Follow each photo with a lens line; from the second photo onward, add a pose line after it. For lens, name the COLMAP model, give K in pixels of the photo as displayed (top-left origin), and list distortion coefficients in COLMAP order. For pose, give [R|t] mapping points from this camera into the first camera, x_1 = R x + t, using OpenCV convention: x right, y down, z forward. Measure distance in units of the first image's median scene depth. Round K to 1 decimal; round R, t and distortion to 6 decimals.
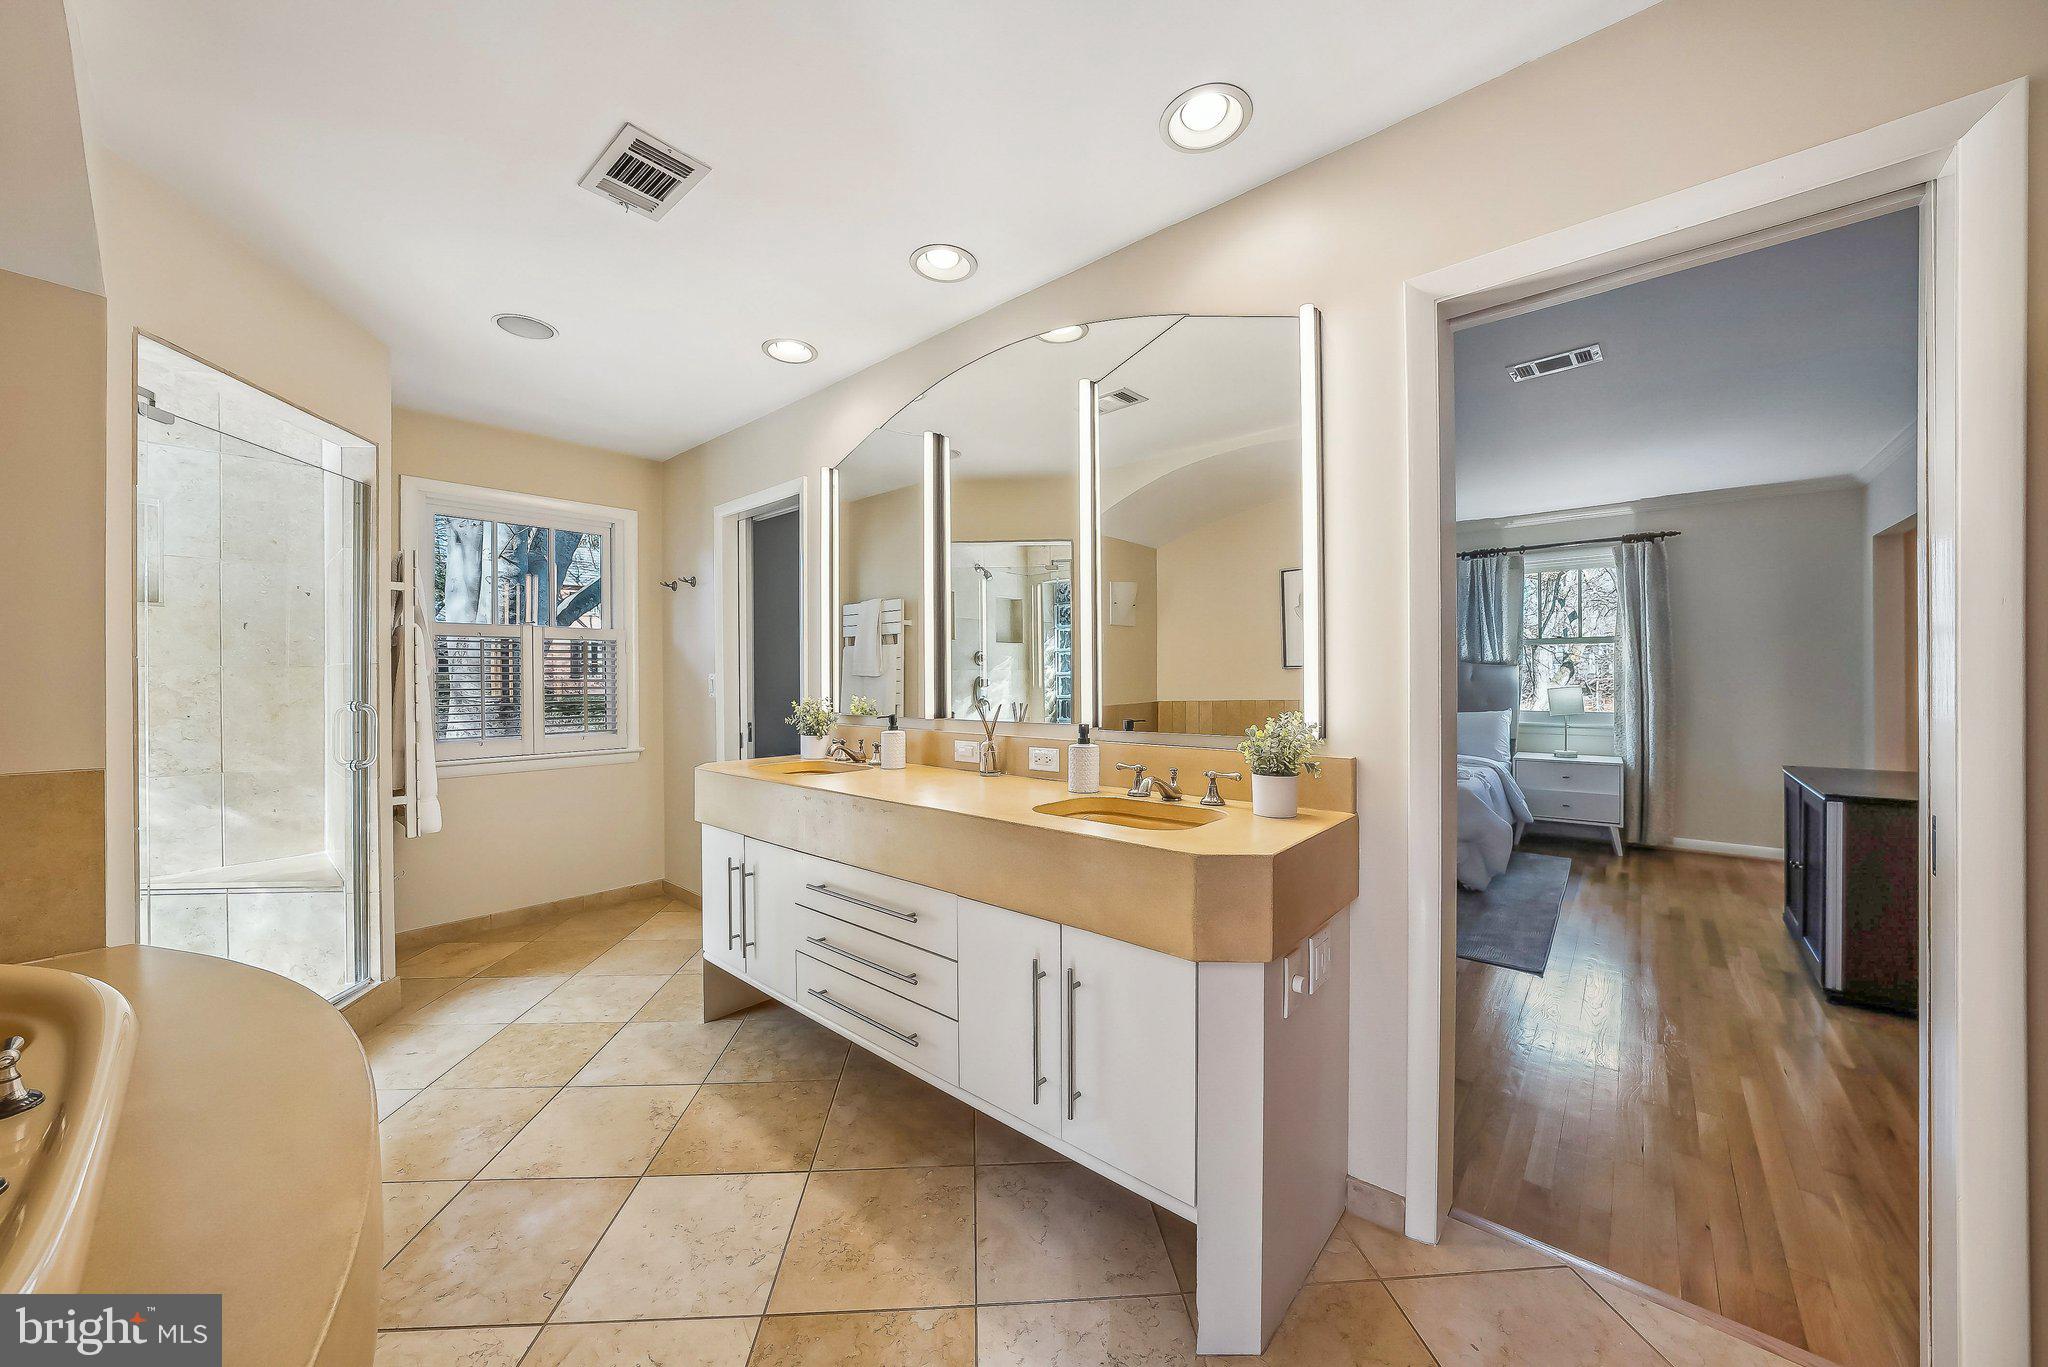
lens RADIAL K [[709.7, 0, 1017.9], [0, 709.7, 678.7], [0, 0, 1]] dist [-0.012705, 0.000025]
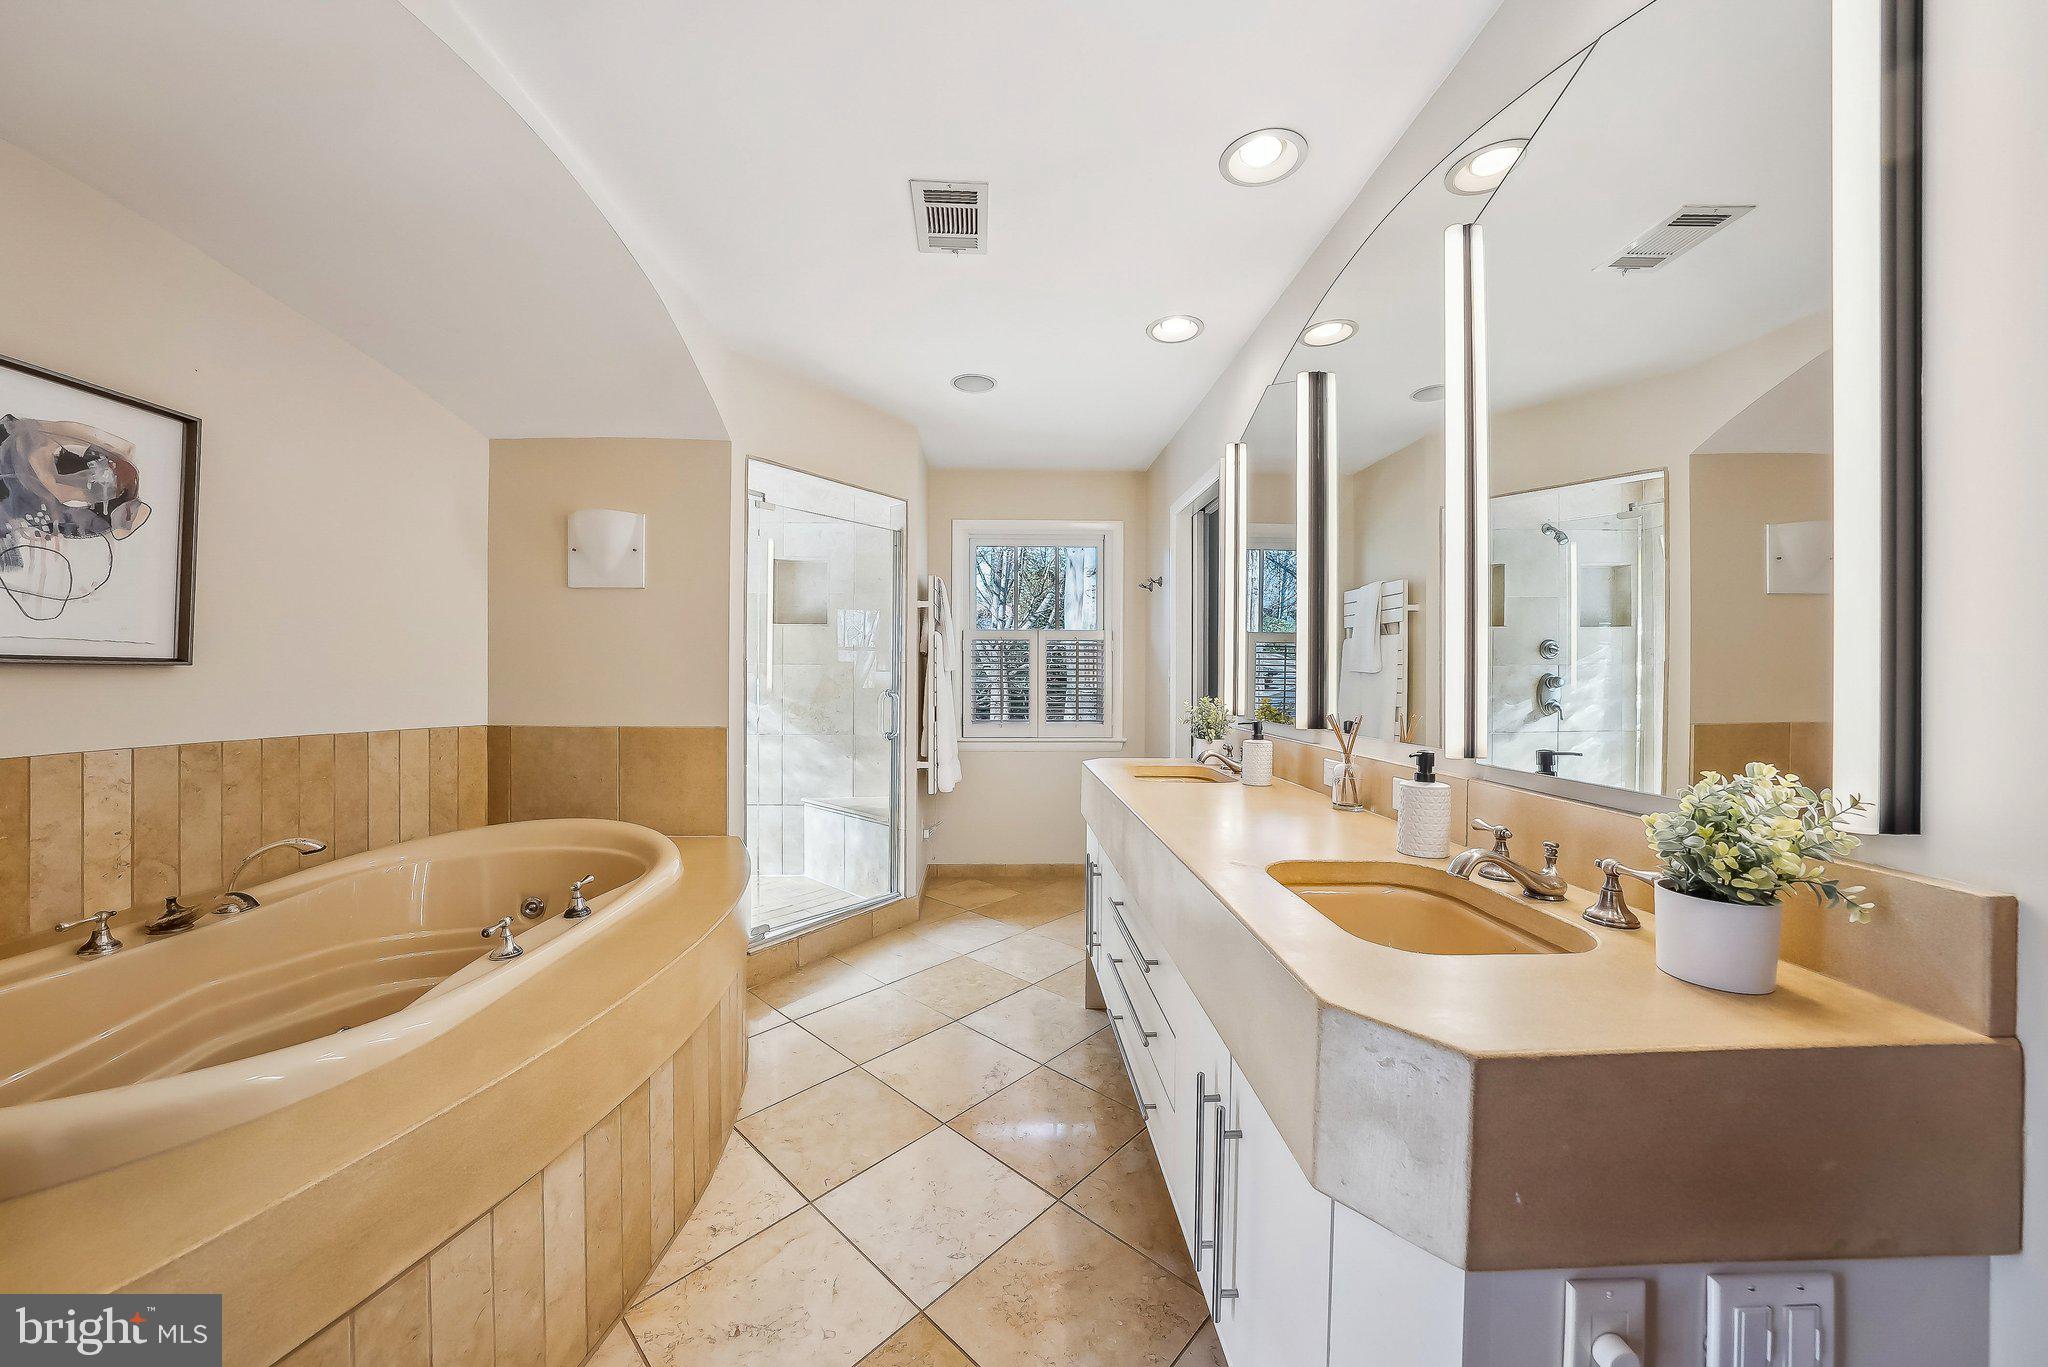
lens RADIAL K [[710.6, 0, 1011.8], [0, 710.6, 676.9], [0, 0, 1]] dist [-0.027138, 0.004293]
pose [[0.689216, 0.009556, -0.724493, 0.224180], [-0.005664, 0.999954, 0.007801, -0.005639], [0.724534, -0.001273, 0.689238, 0.206023]]
